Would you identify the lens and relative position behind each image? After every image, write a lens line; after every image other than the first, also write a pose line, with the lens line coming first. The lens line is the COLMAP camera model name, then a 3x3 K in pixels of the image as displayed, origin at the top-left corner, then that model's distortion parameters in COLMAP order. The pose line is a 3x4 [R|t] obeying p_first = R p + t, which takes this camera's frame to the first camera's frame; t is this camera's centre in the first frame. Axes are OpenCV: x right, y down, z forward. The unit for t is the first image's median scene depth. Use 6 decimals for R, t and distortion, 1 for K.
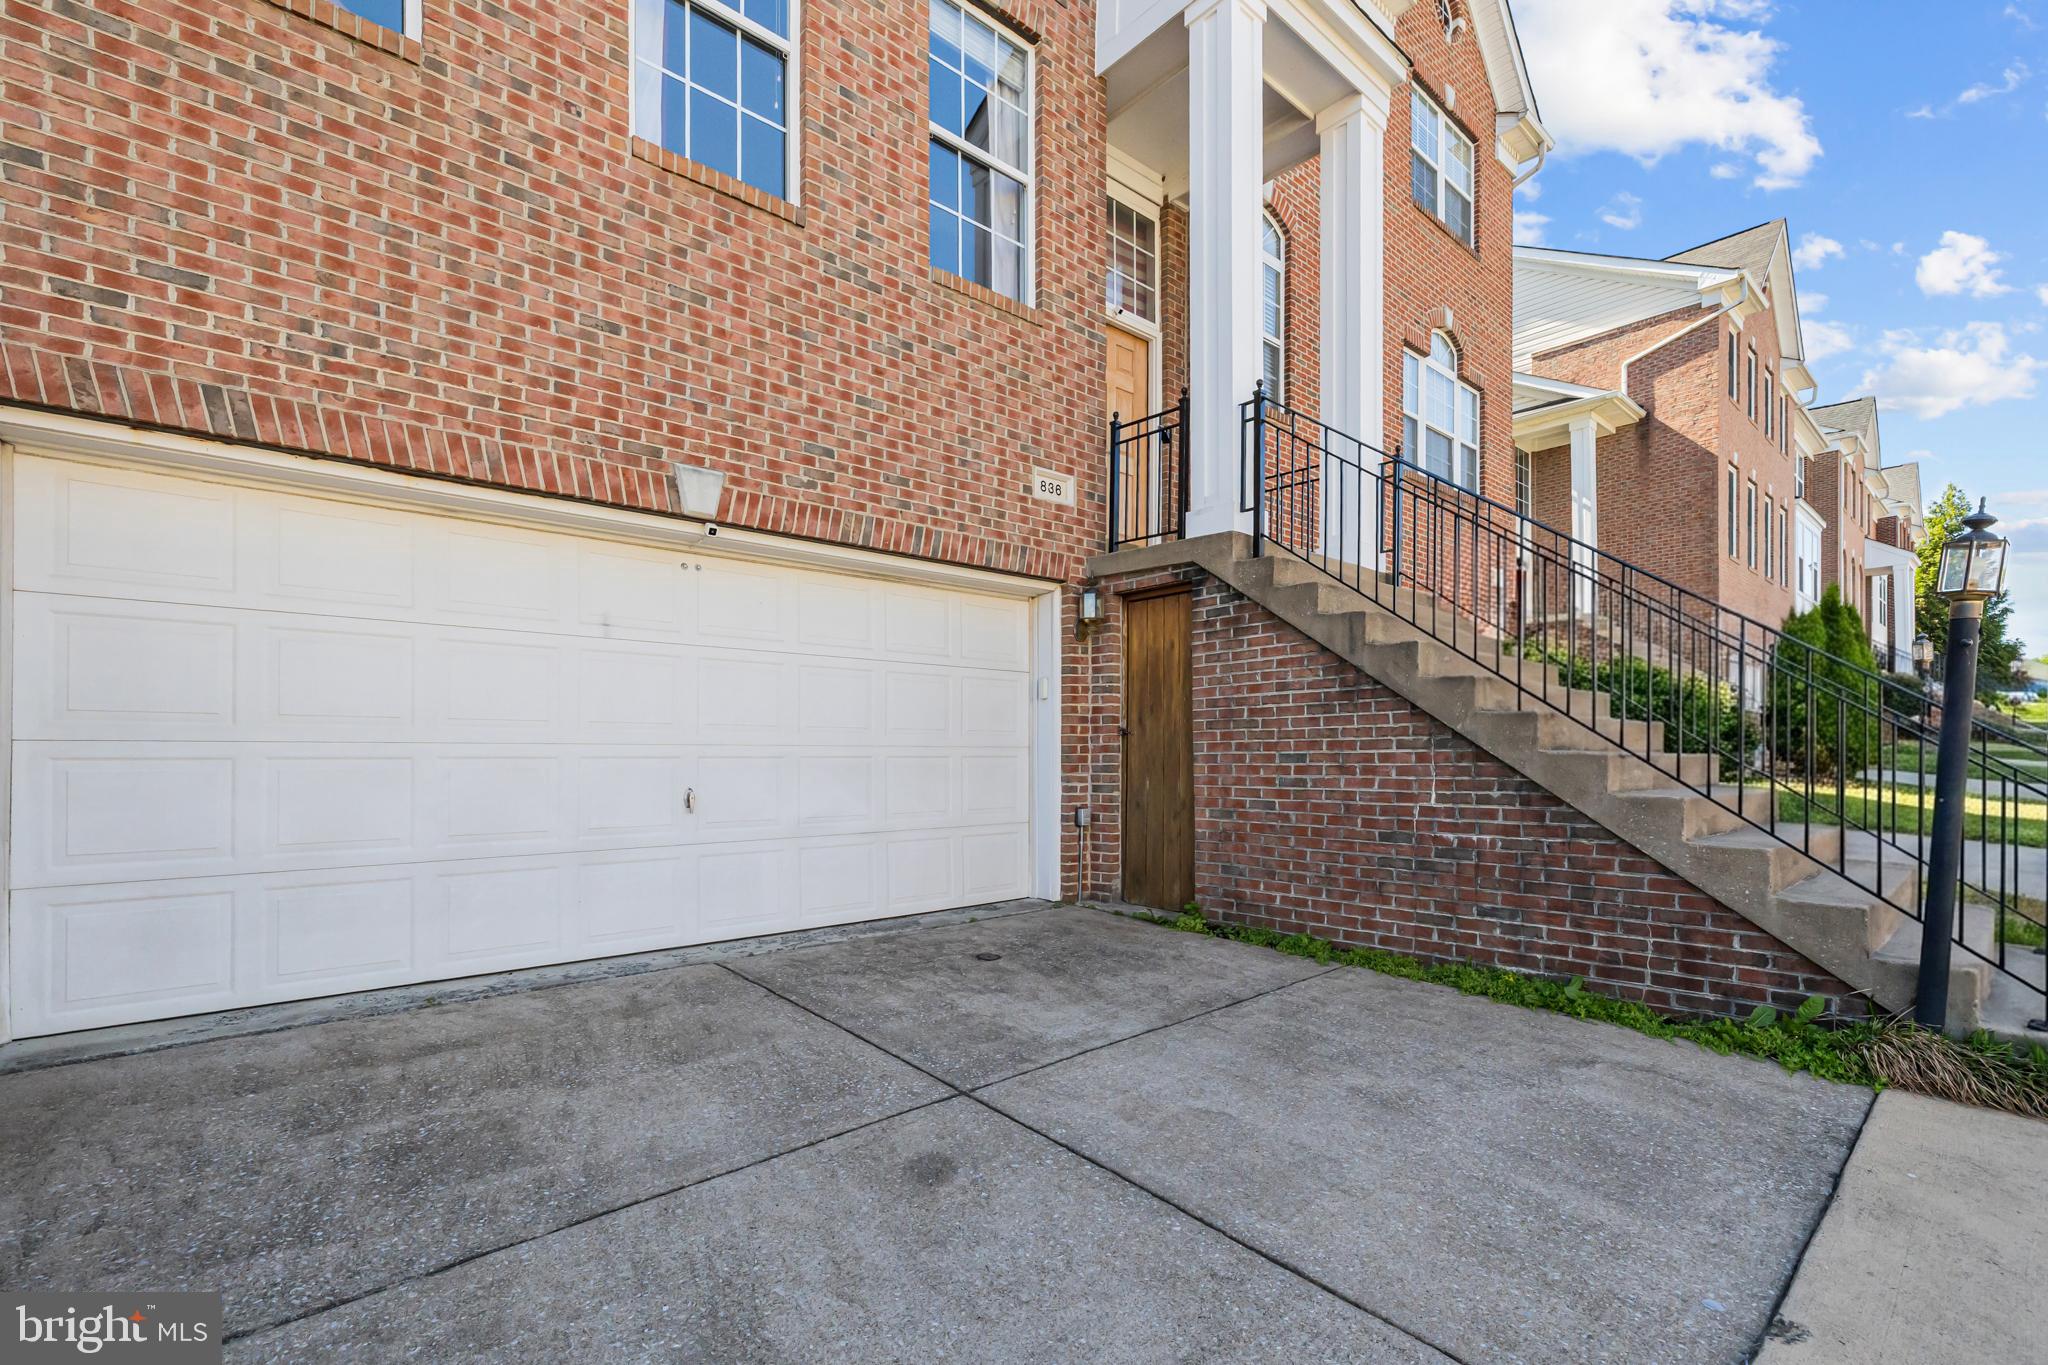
lens RADIAL K [[910.0, 0, 1025.8], [0, 910.0, 743.4], [0, 0, 1]] dist [-0.001203, -0.000184]
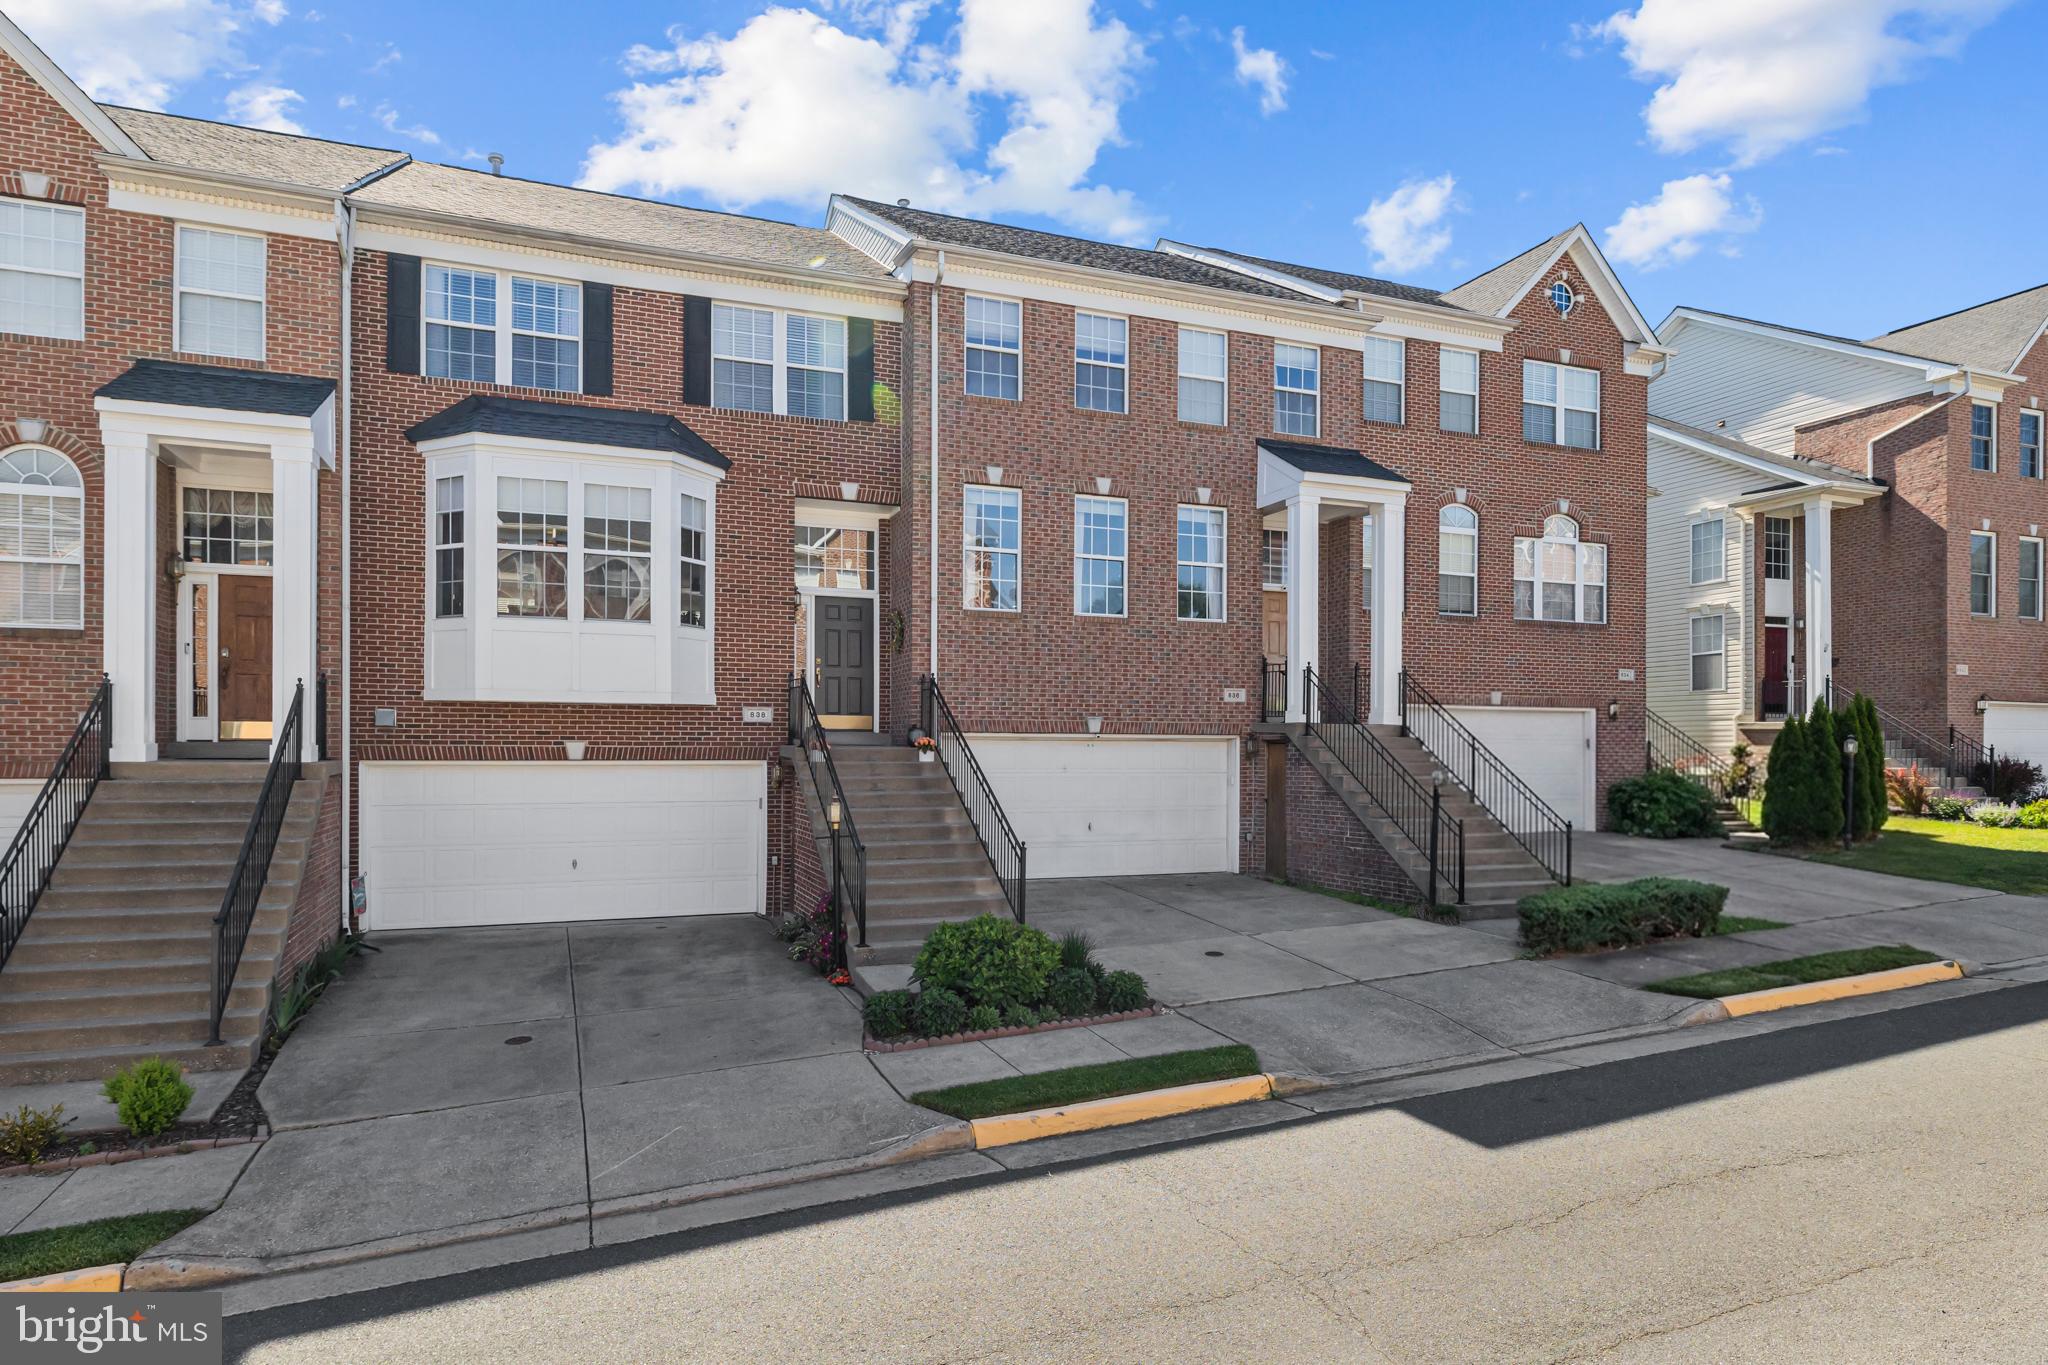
lens RADIAL K [[1192.8, 0, 1026.8], [0, 1192.8, 730.2], [0, 0, 1]] dist [-0.000351, -0.000001]
pose [[0.938799, 0.001710, -0.344460, 0.568742], [-0.003148, 0.999989, -0.003617, -0.174450], [0.344450, 0.004480, 0.938794, -2.001165]]
